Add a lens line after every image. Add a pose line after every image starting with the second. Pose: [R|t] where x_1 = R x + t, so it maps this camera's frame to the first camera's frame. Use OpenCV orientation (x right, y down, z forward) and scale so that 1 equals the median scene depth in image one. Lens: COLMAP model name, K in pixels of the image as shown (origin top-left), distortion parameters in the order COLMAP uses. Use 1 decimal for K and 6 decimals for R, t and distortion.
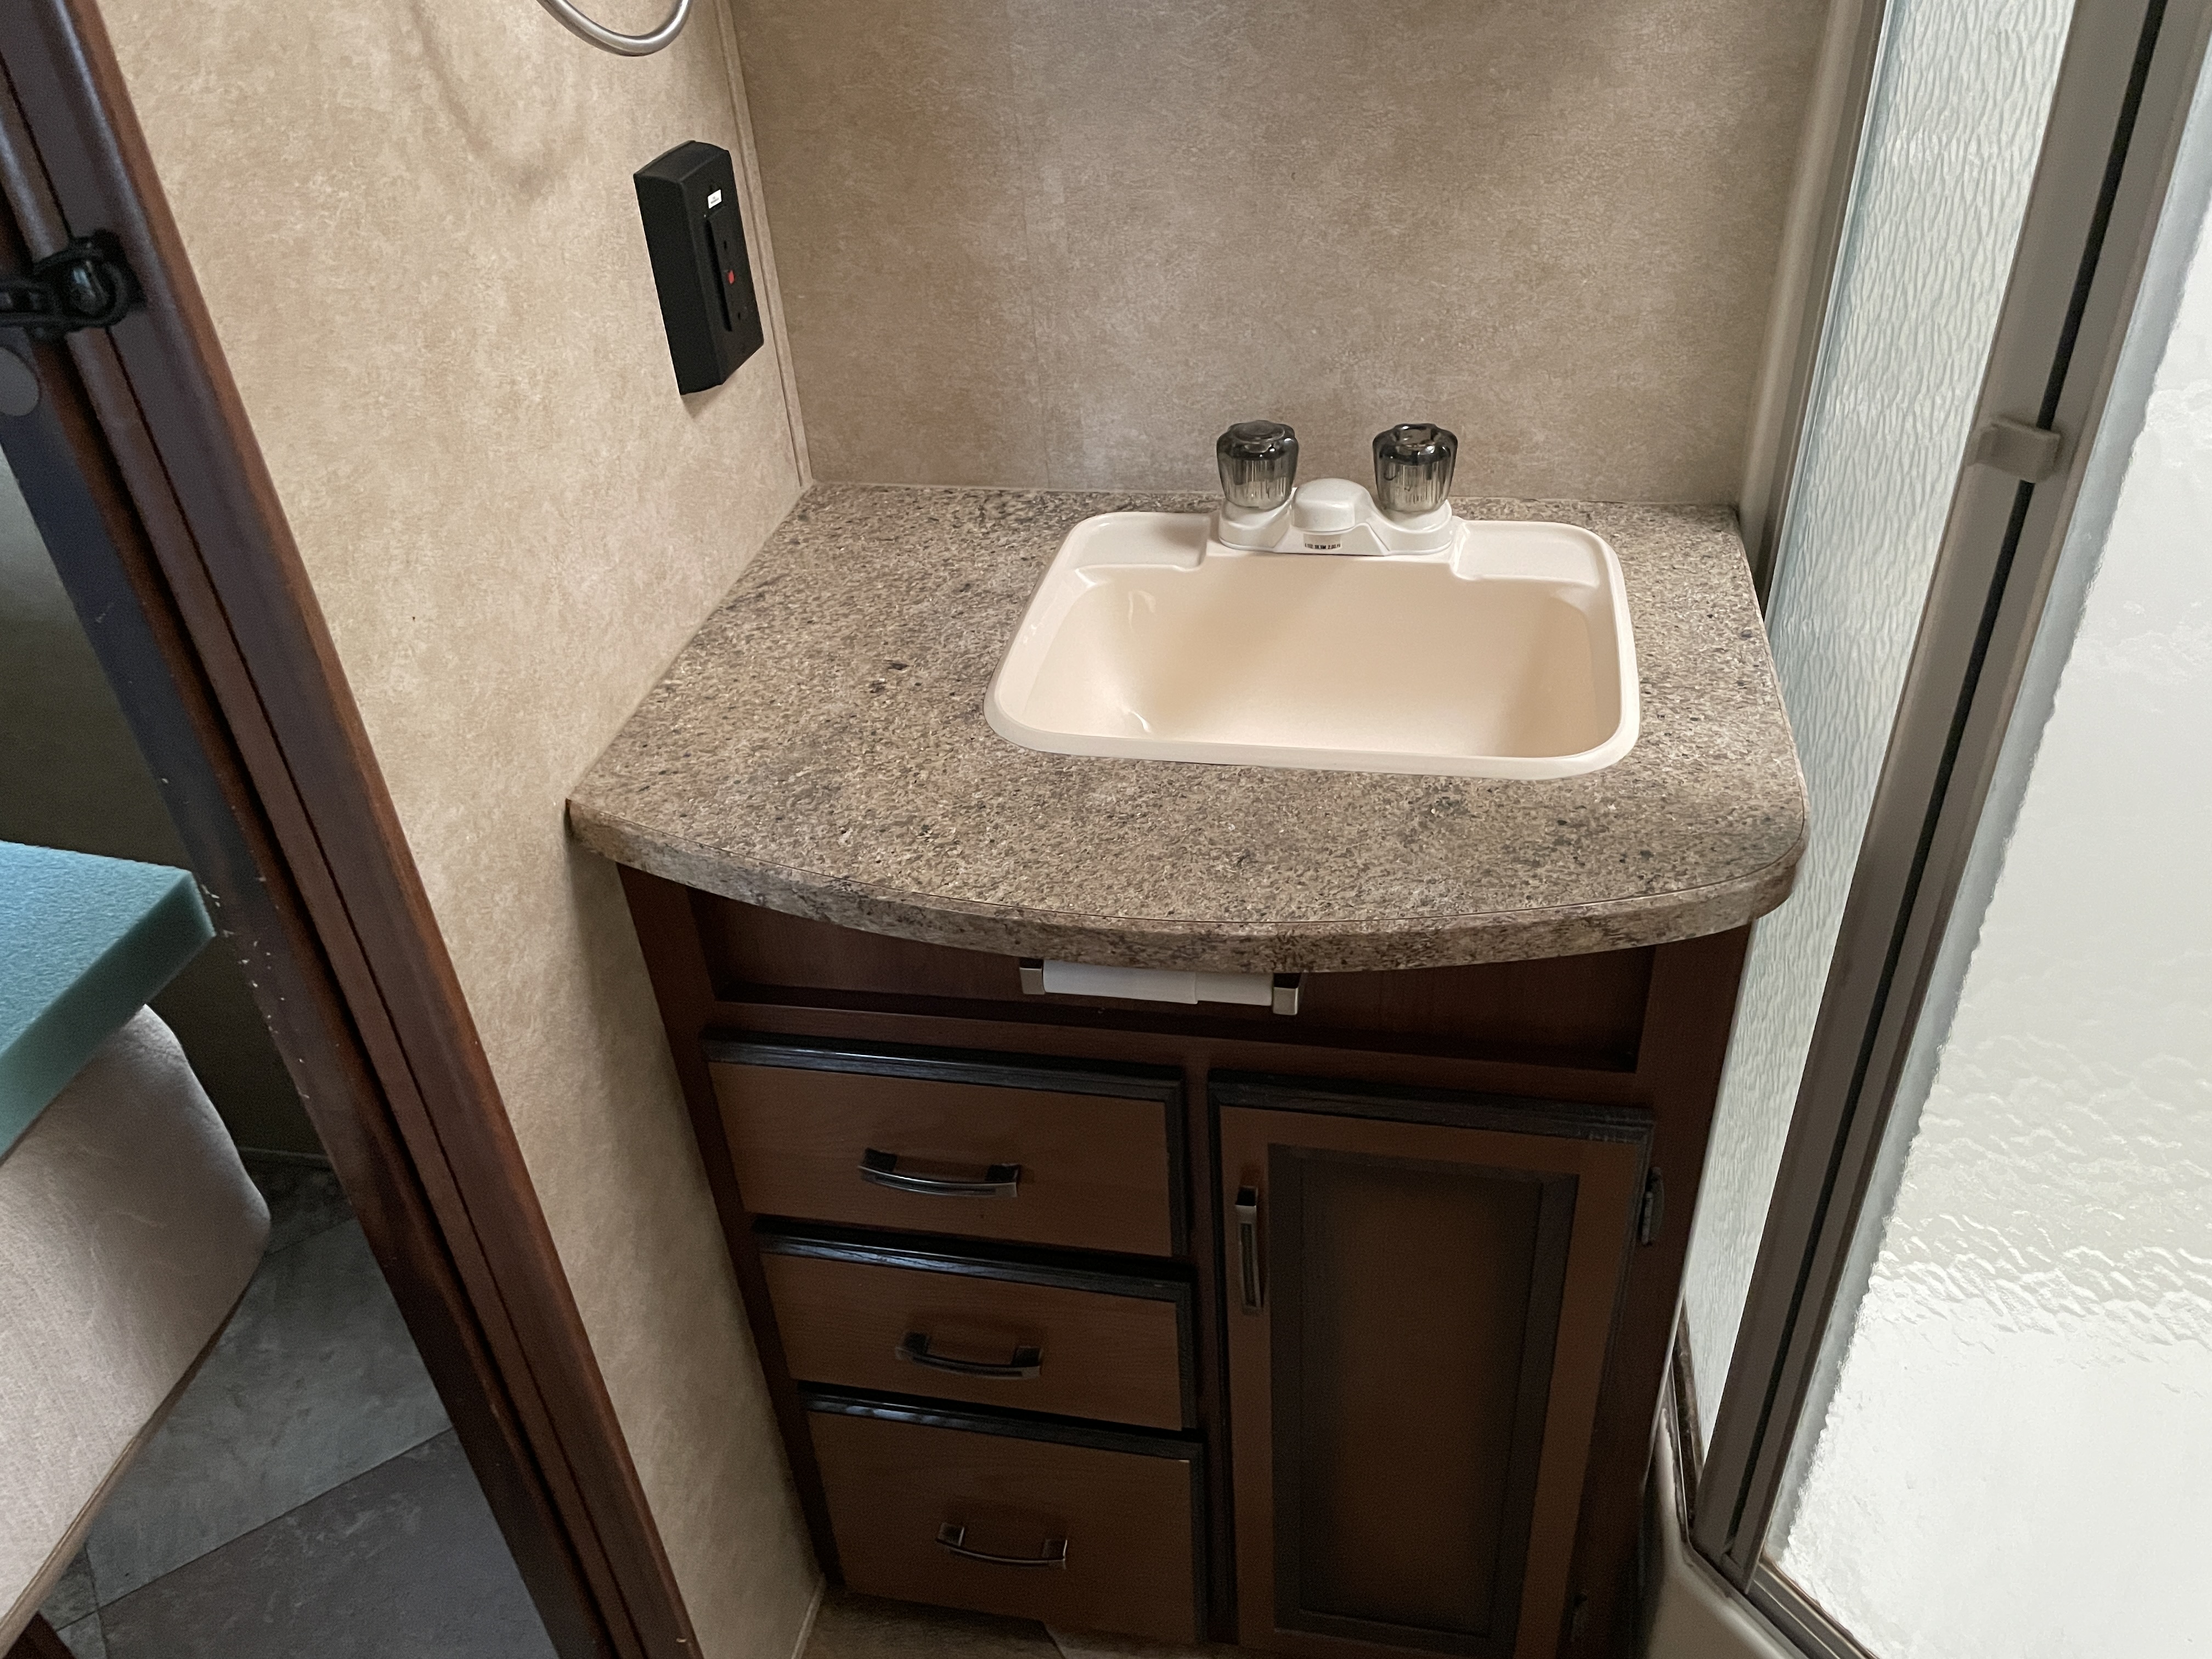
lens RADIAL K [[1695.1, 0, 1098.9], [0, 1695.1, 832.6], [0, 0, 1]] dist [0.078894, -0.110310]
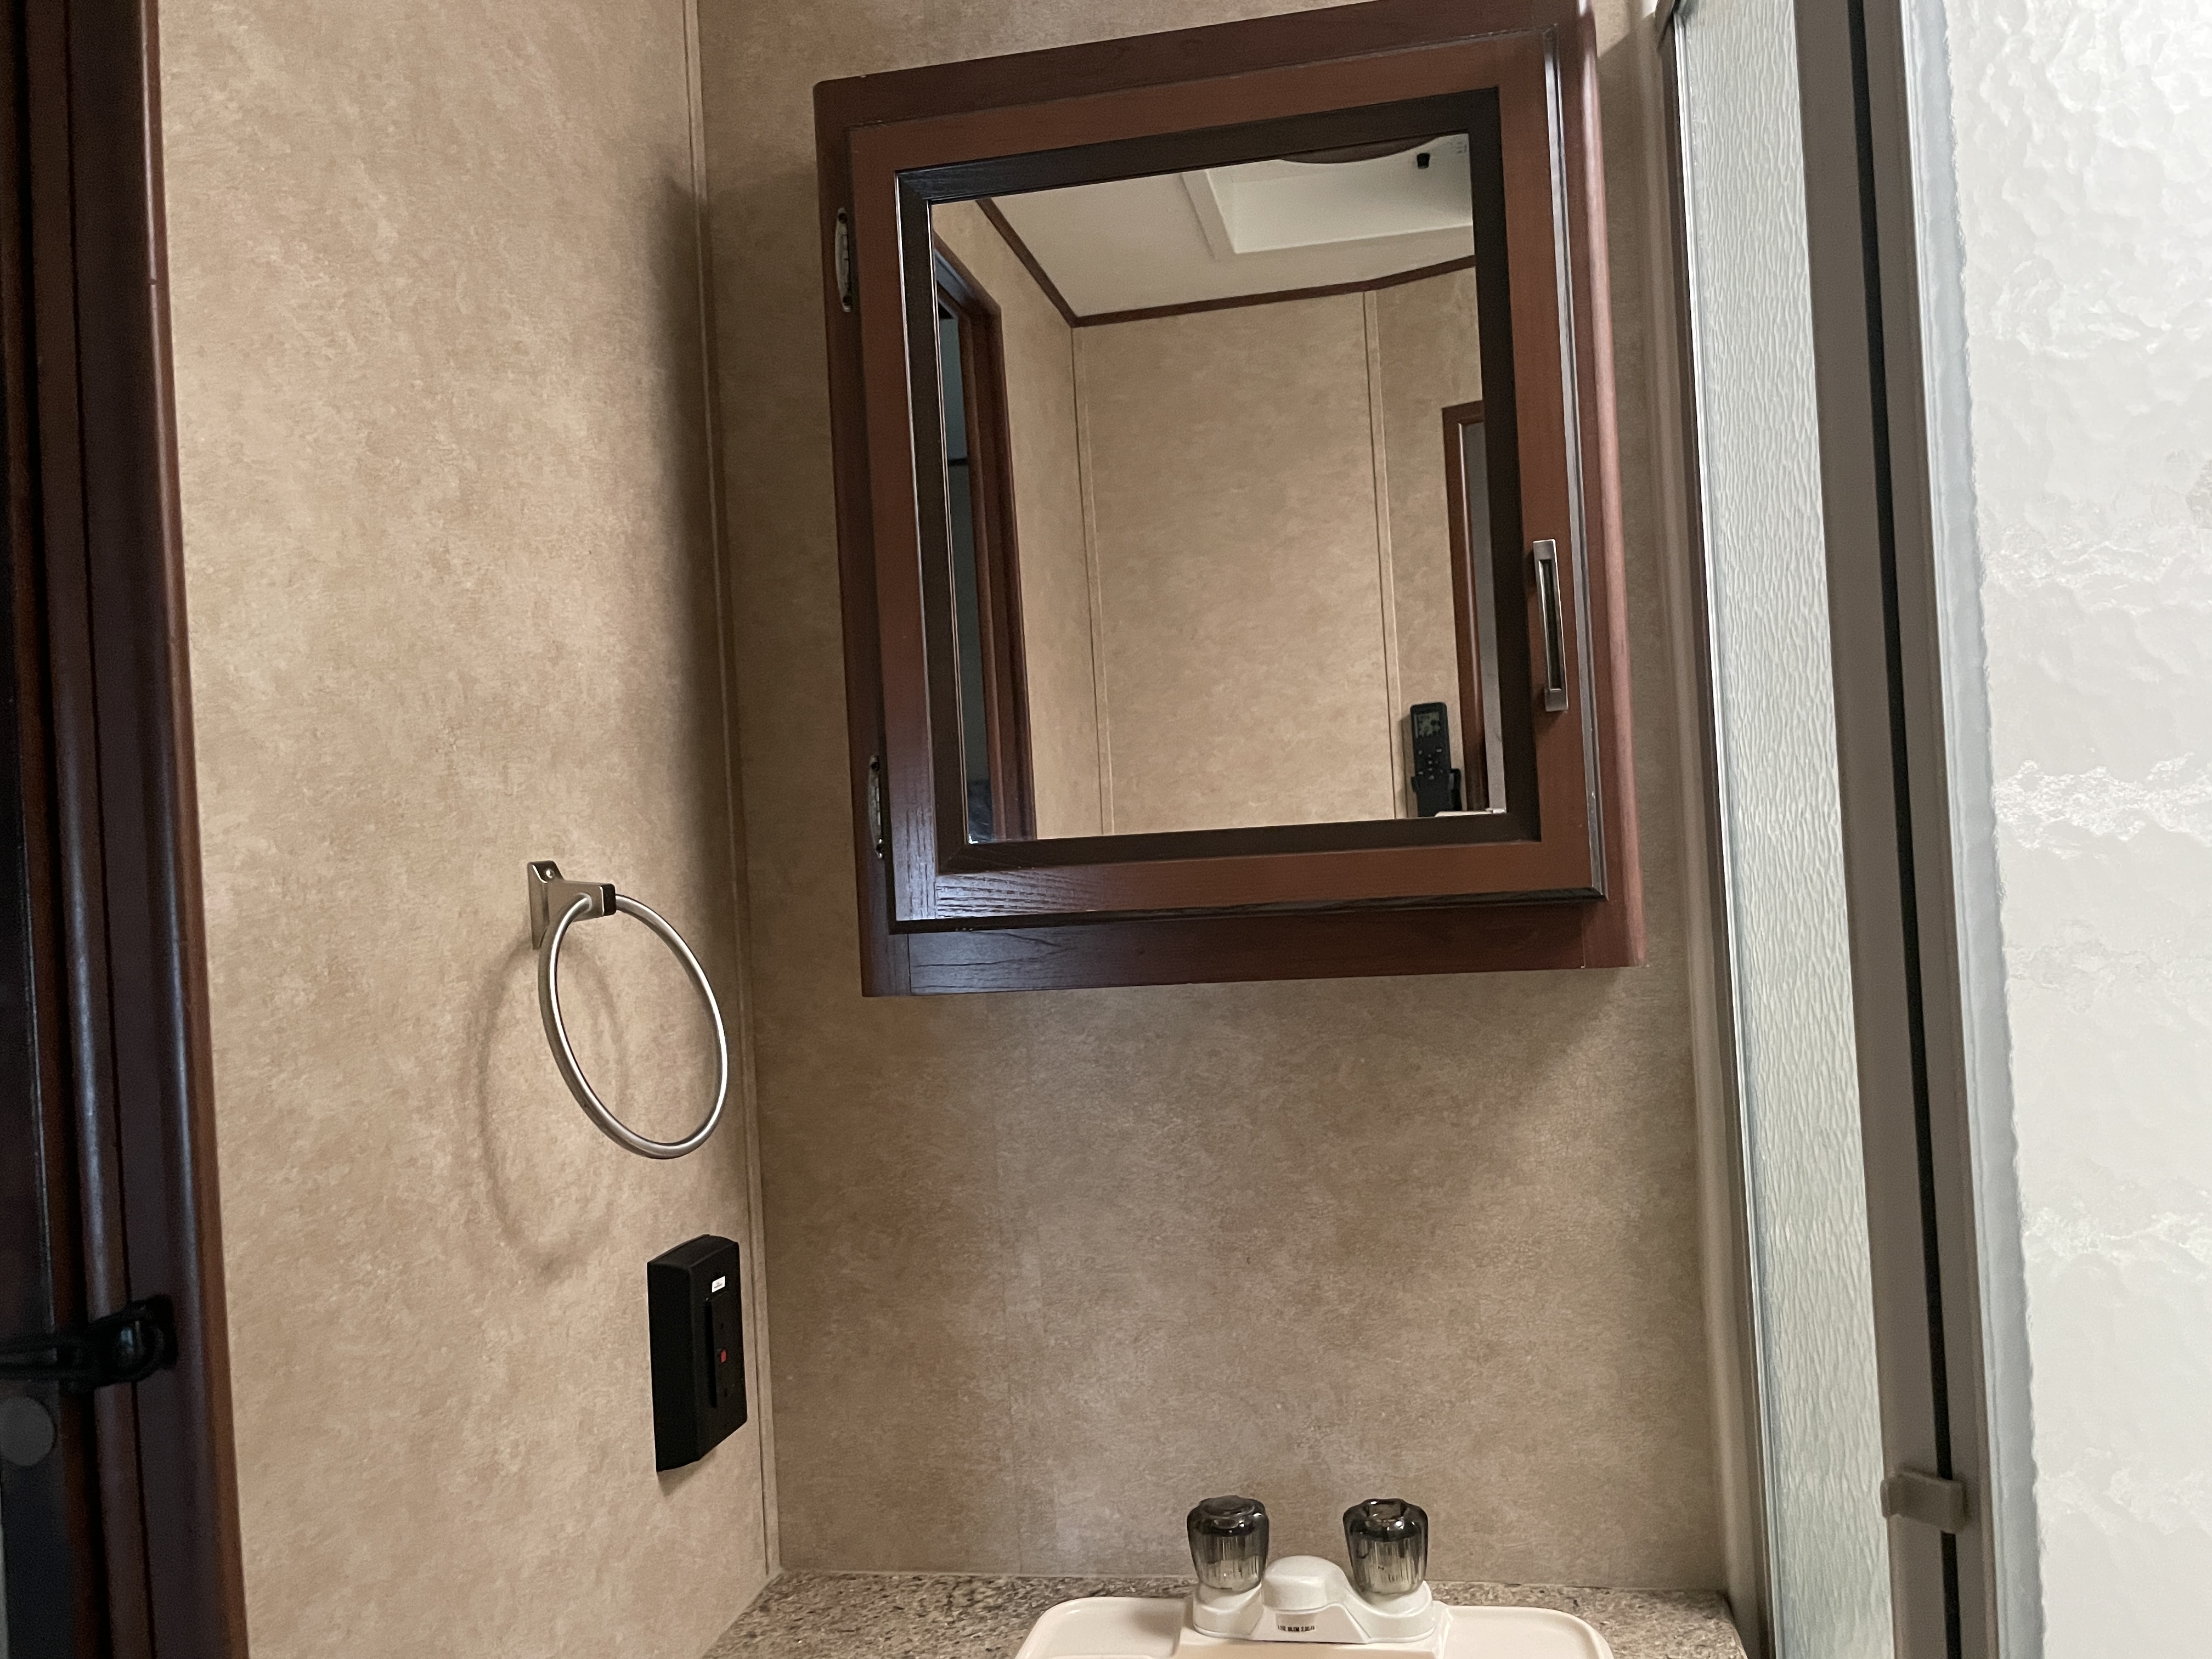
lens RADIAL K [[1757.2, 0, 1106.8], [0, 1757.2, 775.5], [0, 0, 1]] dist [0.059995, -0.097211]
pose [[0.999869, -0.004944, -0.015395, 0.041565], [-0.005519, 0.790590, -0.612321, 0.061477], [0.015198, 0.612326, 0.790460, -0.081360]]
